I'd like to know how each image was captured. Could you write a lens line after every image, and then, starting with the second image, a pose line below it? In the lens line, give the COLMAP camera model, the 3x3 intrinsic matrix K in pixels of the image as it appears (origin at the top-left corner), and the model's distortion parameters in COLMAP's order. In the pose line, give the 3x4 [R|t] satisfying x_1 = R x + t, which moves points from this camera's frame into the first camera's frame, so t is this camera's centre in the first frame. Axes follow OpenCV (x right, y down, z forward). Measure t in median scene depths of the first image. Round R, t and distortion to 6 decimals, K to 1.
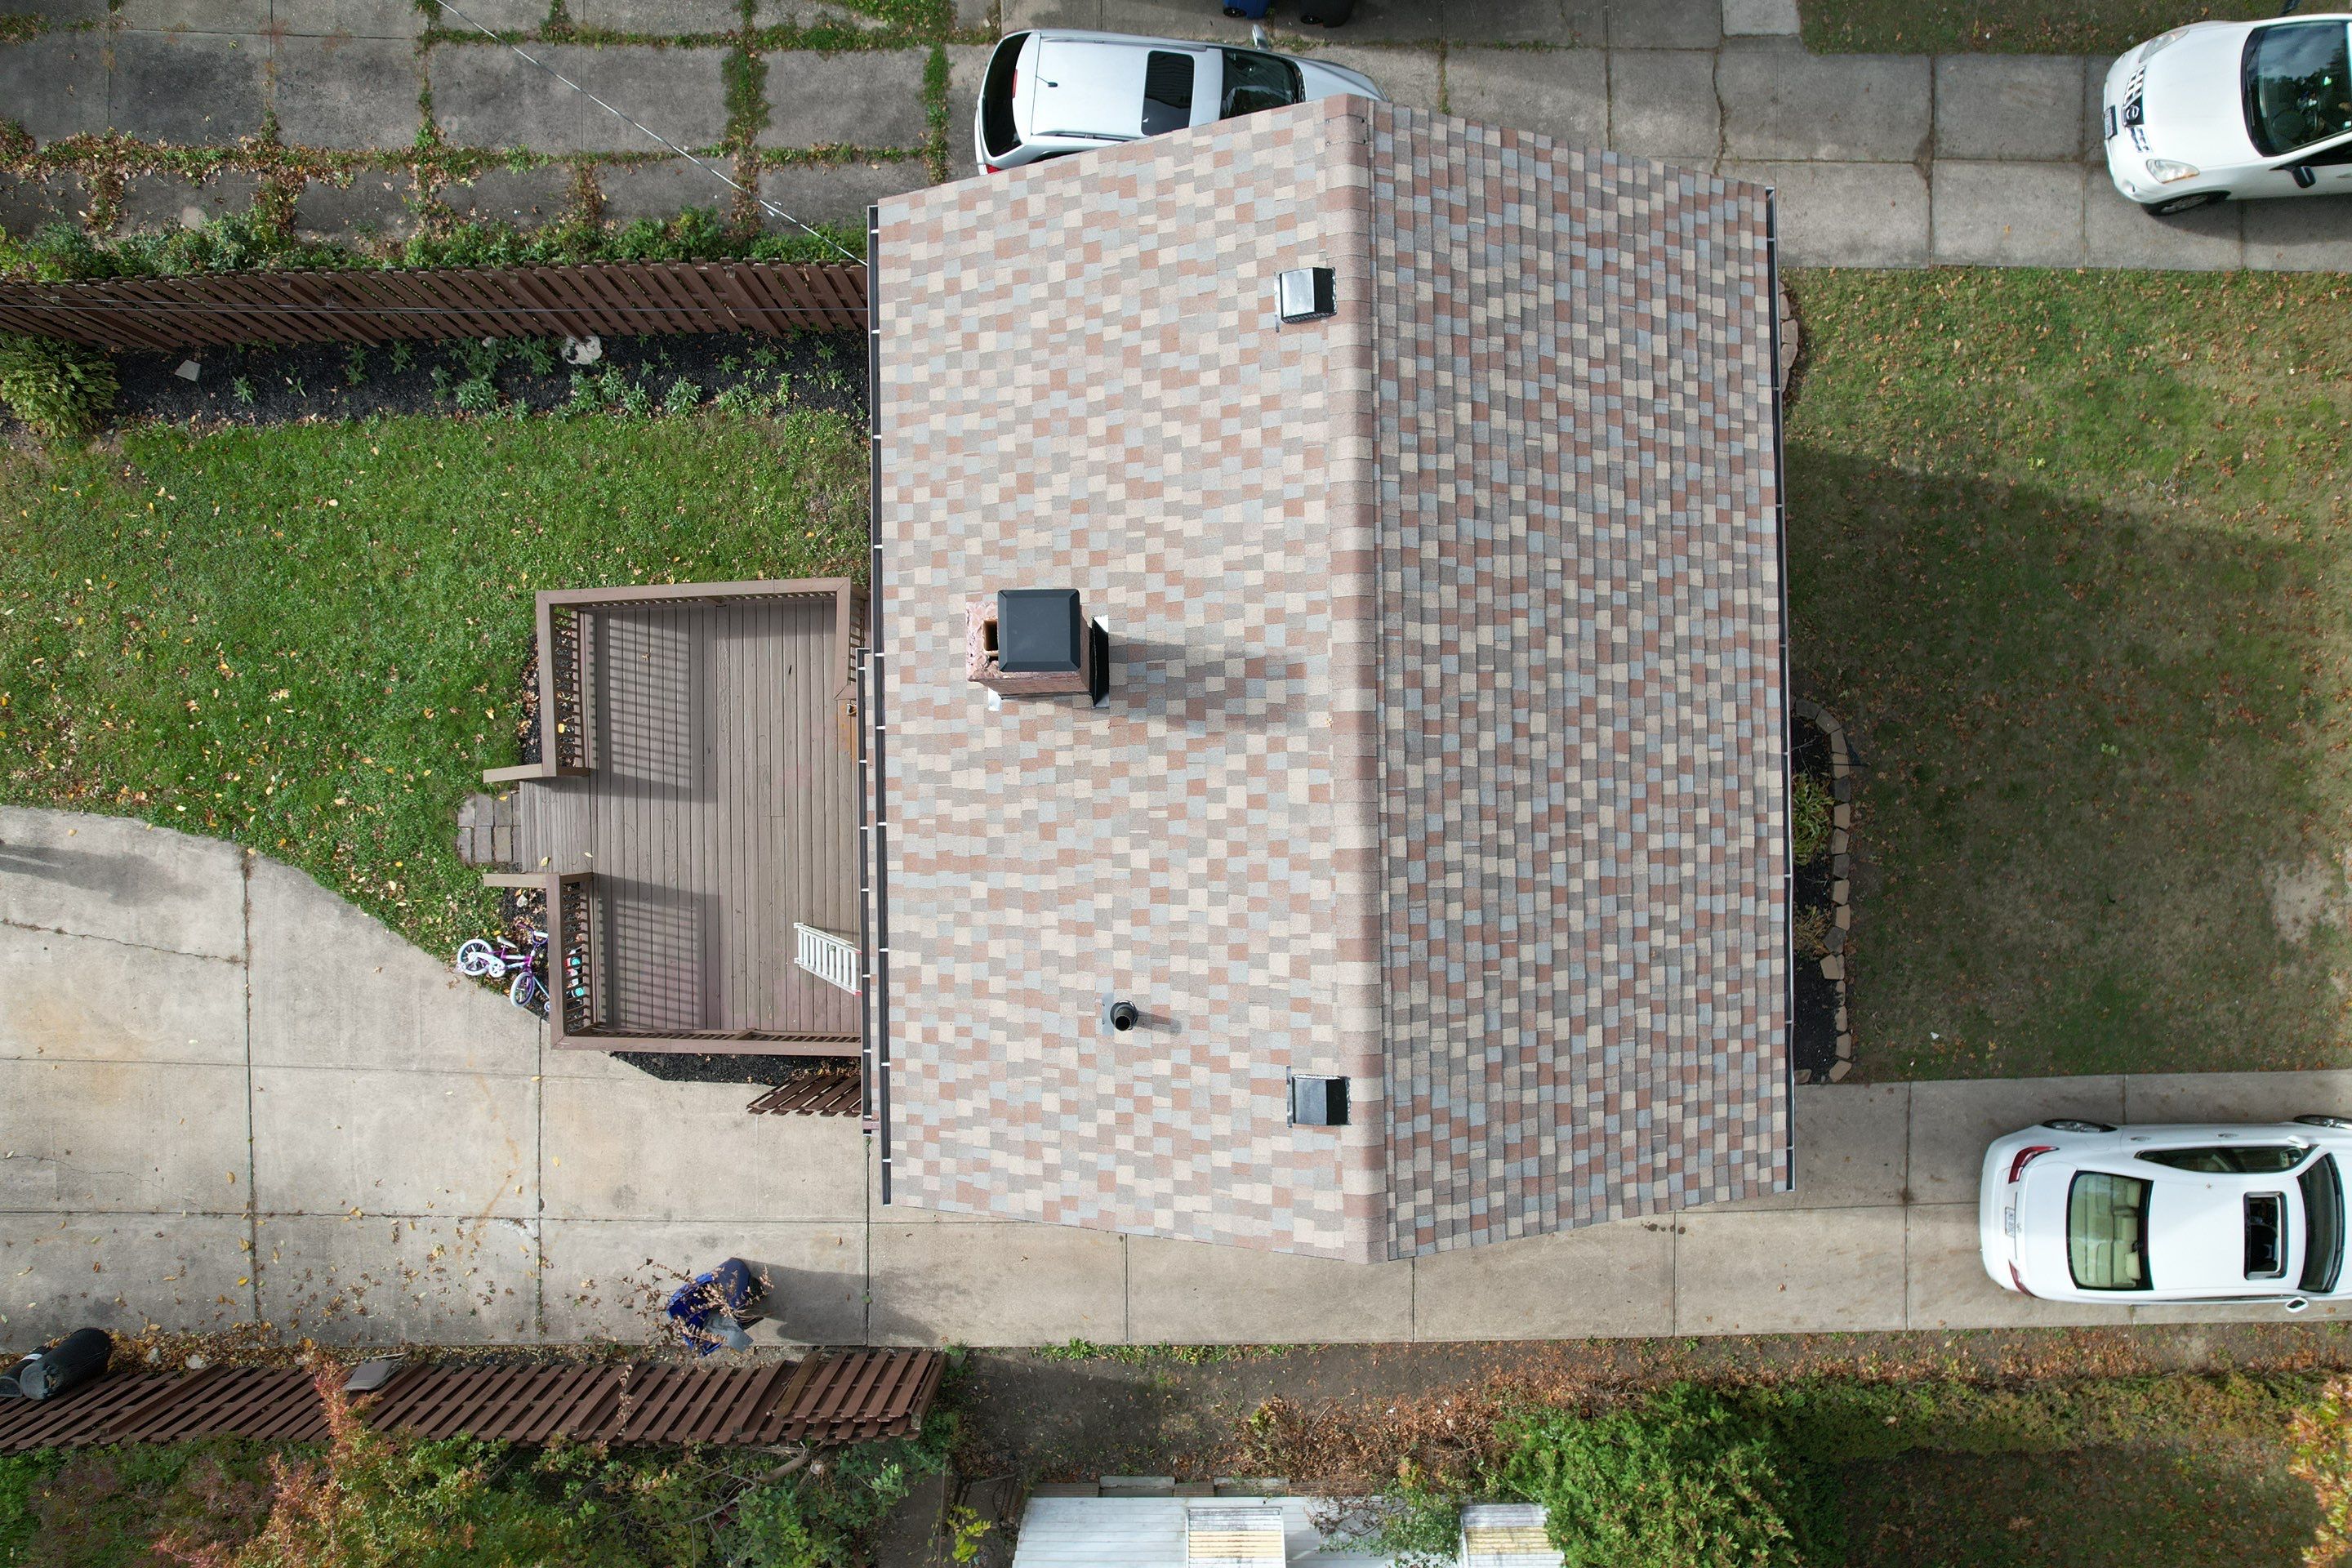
lens RADIAL K [[1501.8, 0, 1175.0], [0, 1501.8, 786.1], [0, 0, 1]] dist [-0.093339, 0.082274]
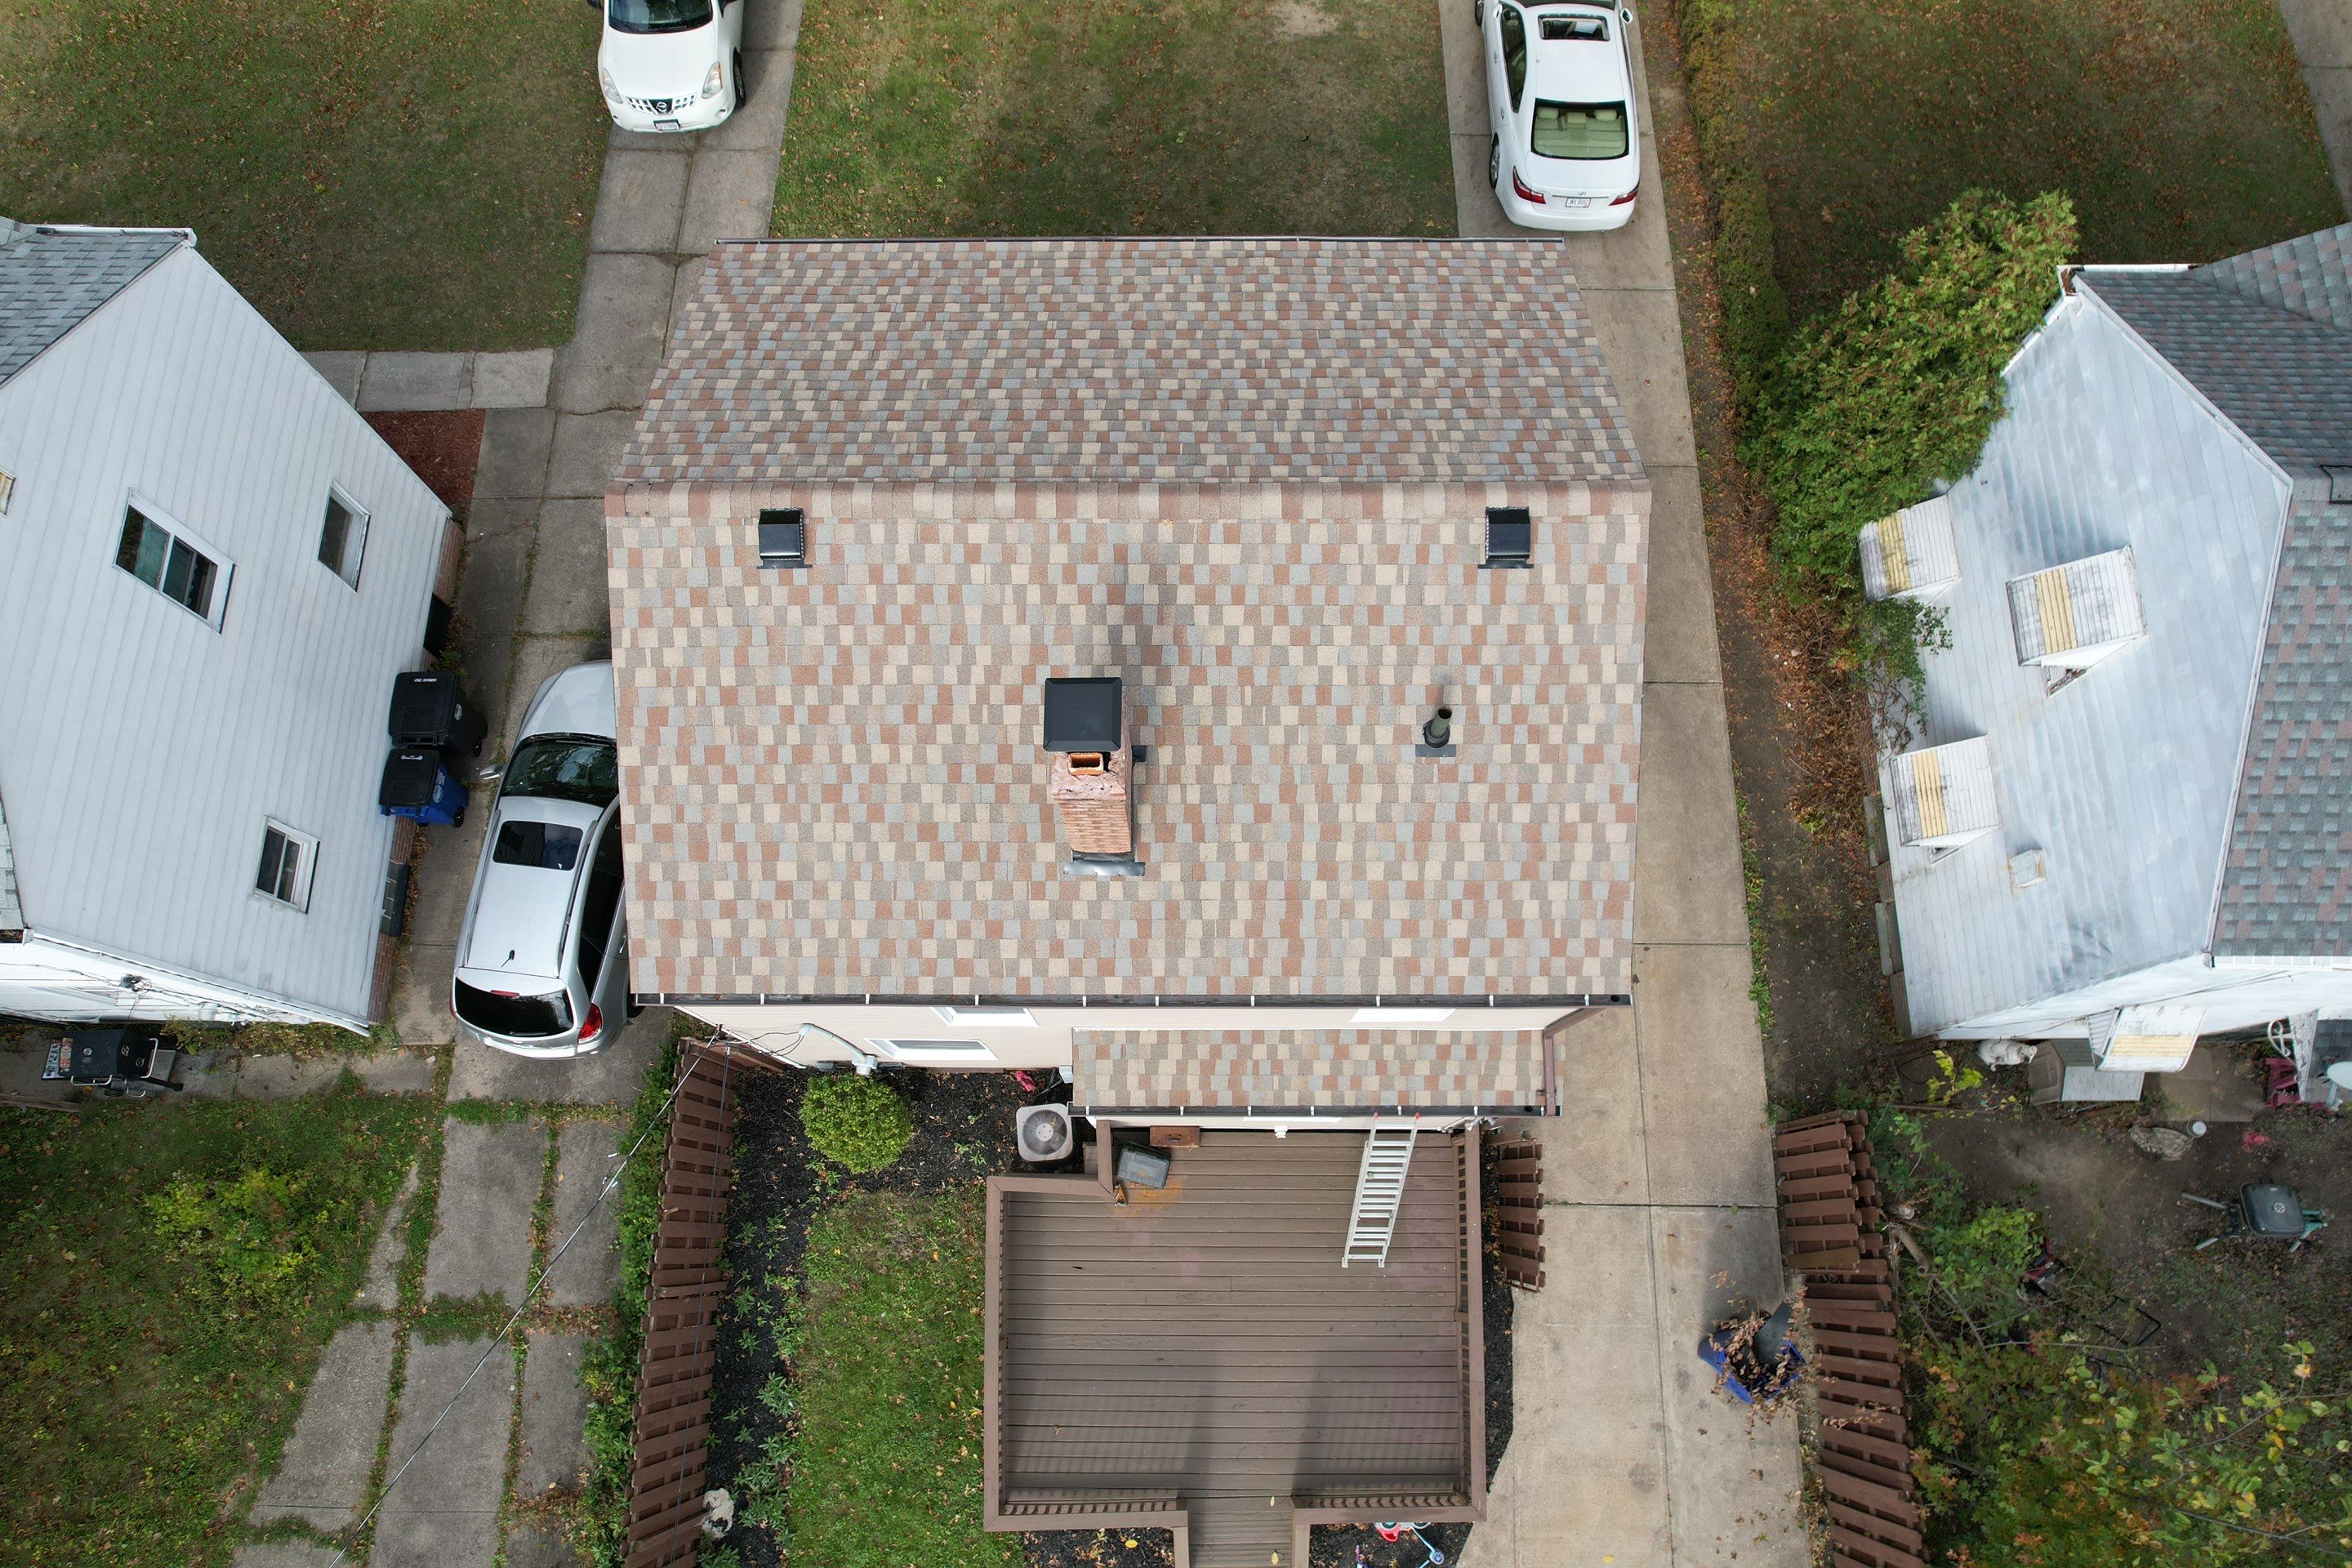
lens RADIAL K [[1499.2, 0, 1174.9], [0, 1499.2, 785.8], [0, 0, 1]] dist [-0.090711, 0.078207]
pose [[0.017314, -0.953842, 0.299809, -0.304156], [0.999846, 0.017345, -0.002559, -0.022920], [-0.002759, 0.299807, 0.953996, -0.001128]]
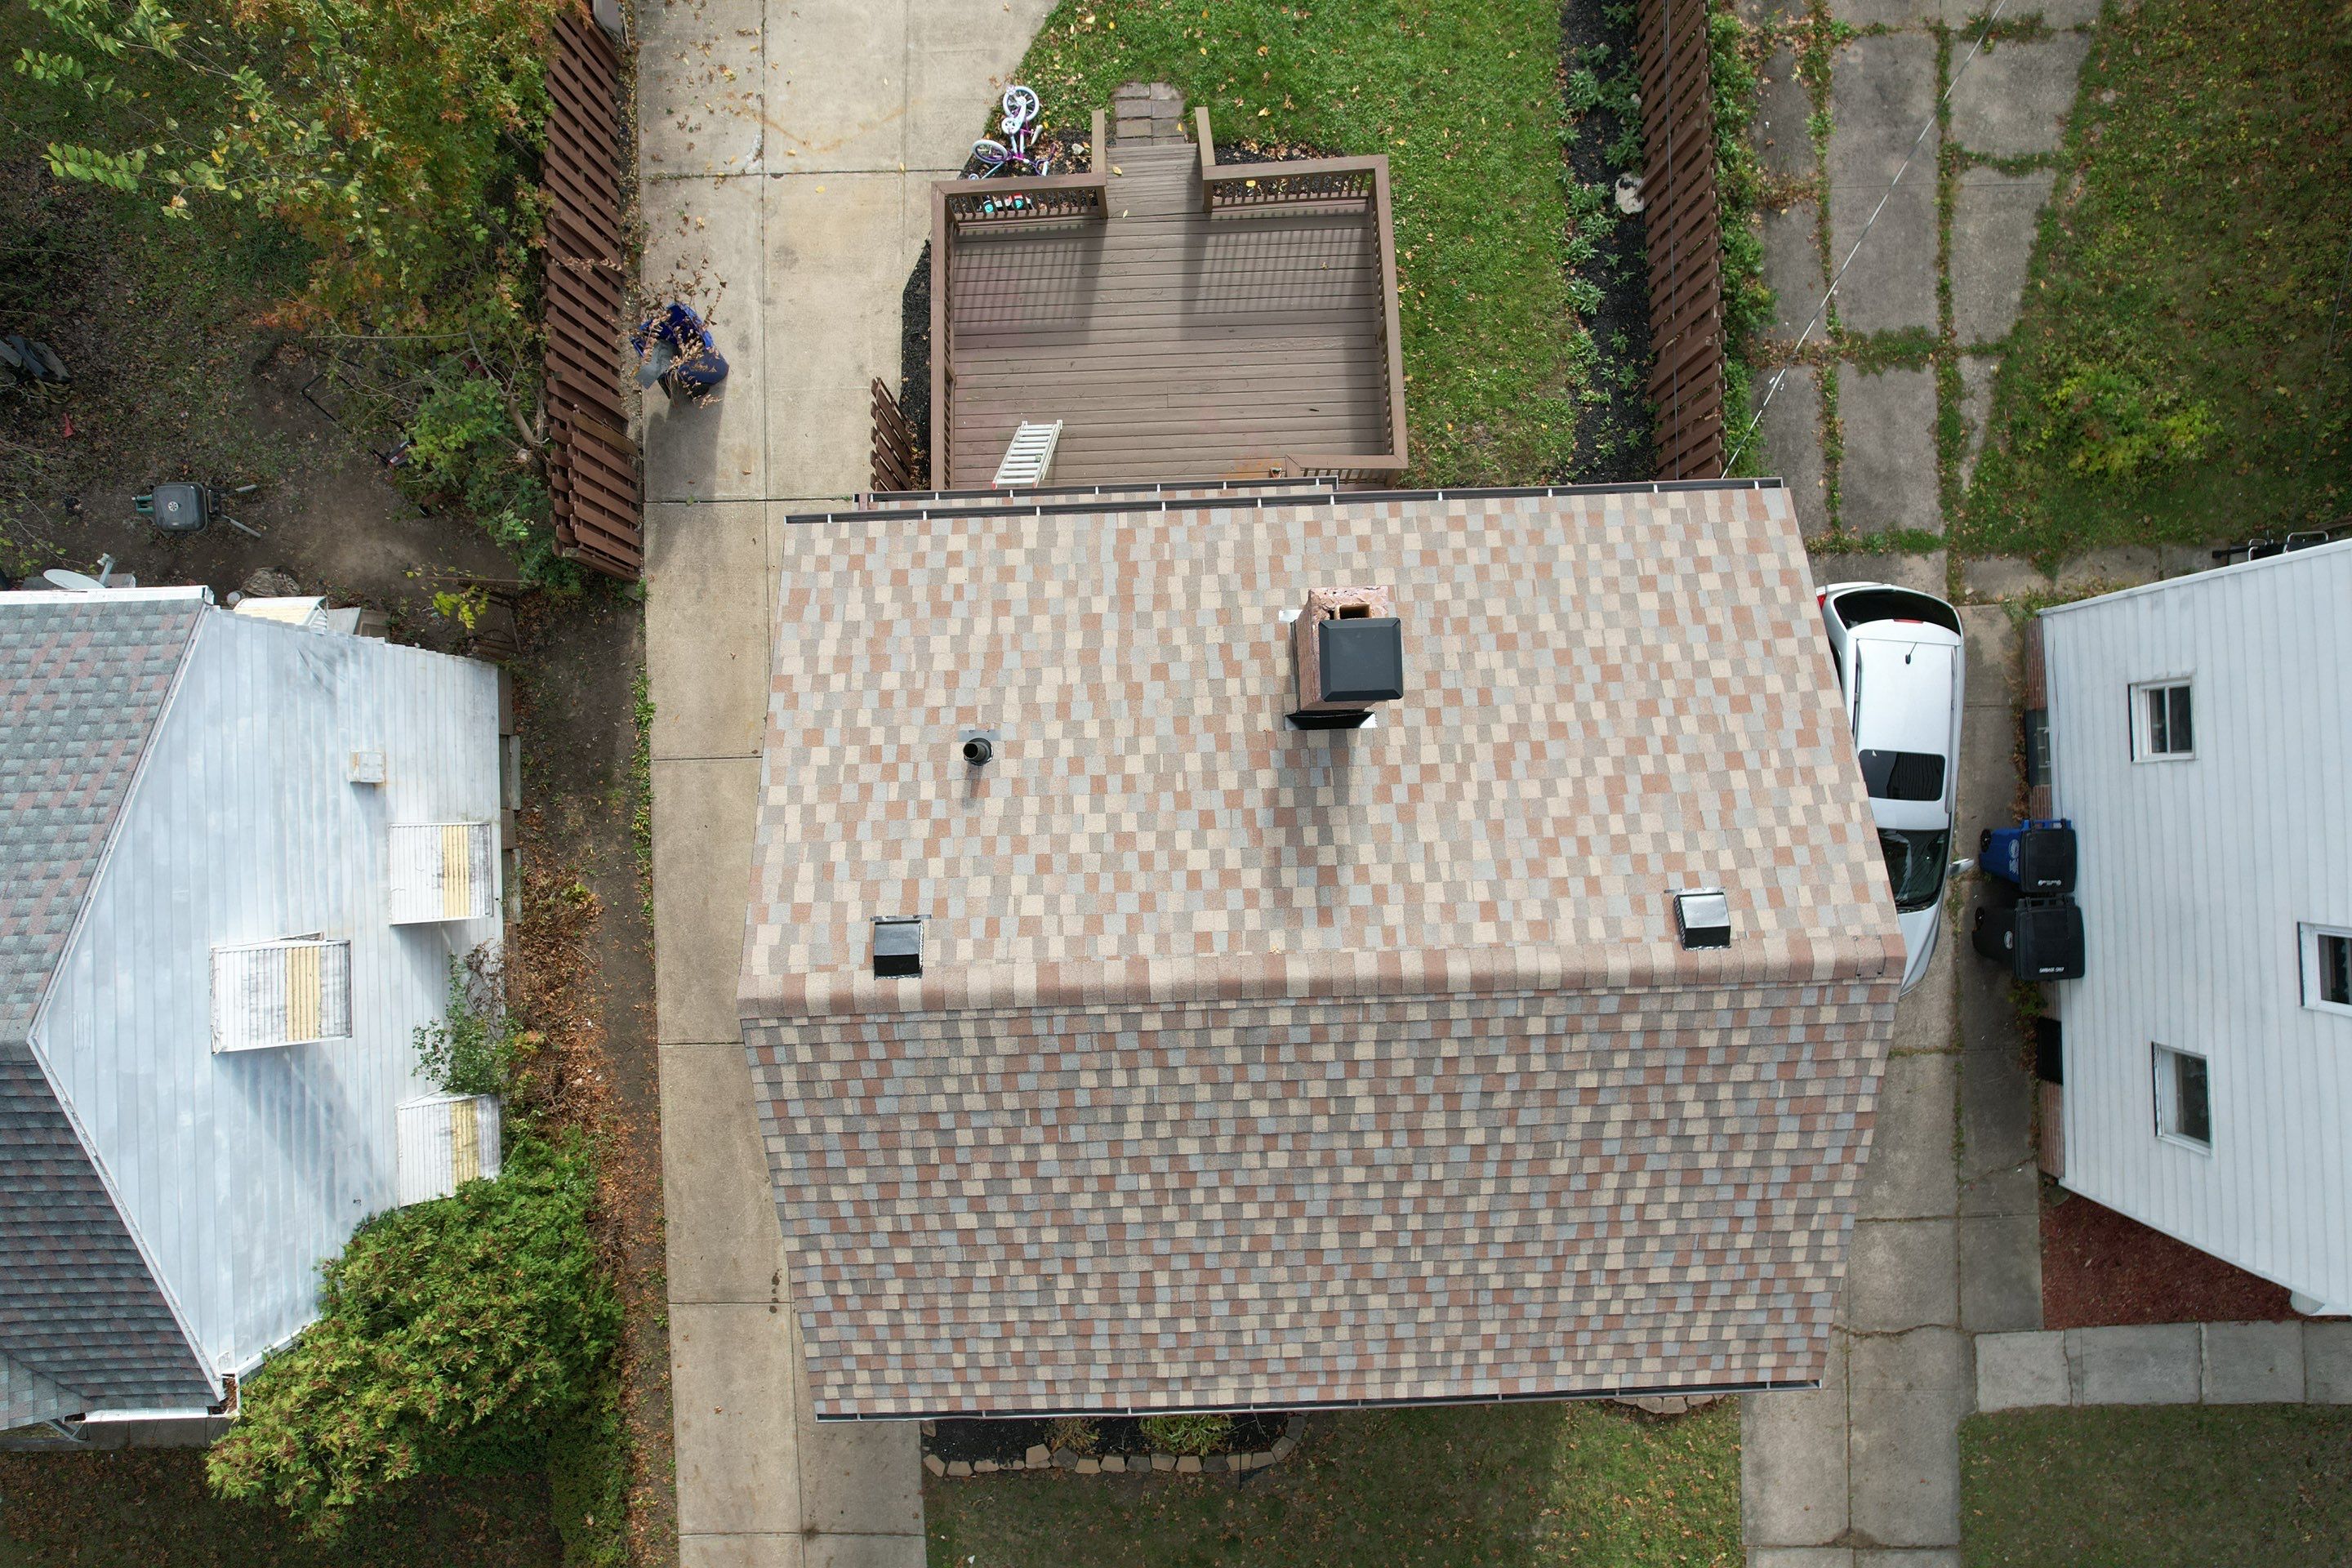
lens RADIAL K [[1501.8, 0, 1175.0], [0, 1501.8, 786.1], [0, 0, 1]] dist [-0.093339, 0.082274]
pose [[0.020103, 0.999782, -0.005577, -0.002073], [-0.999626, 0.020203, 0.018431, 0.002472], [0.018539, 0.005204, 0.999815, -0.002152]]
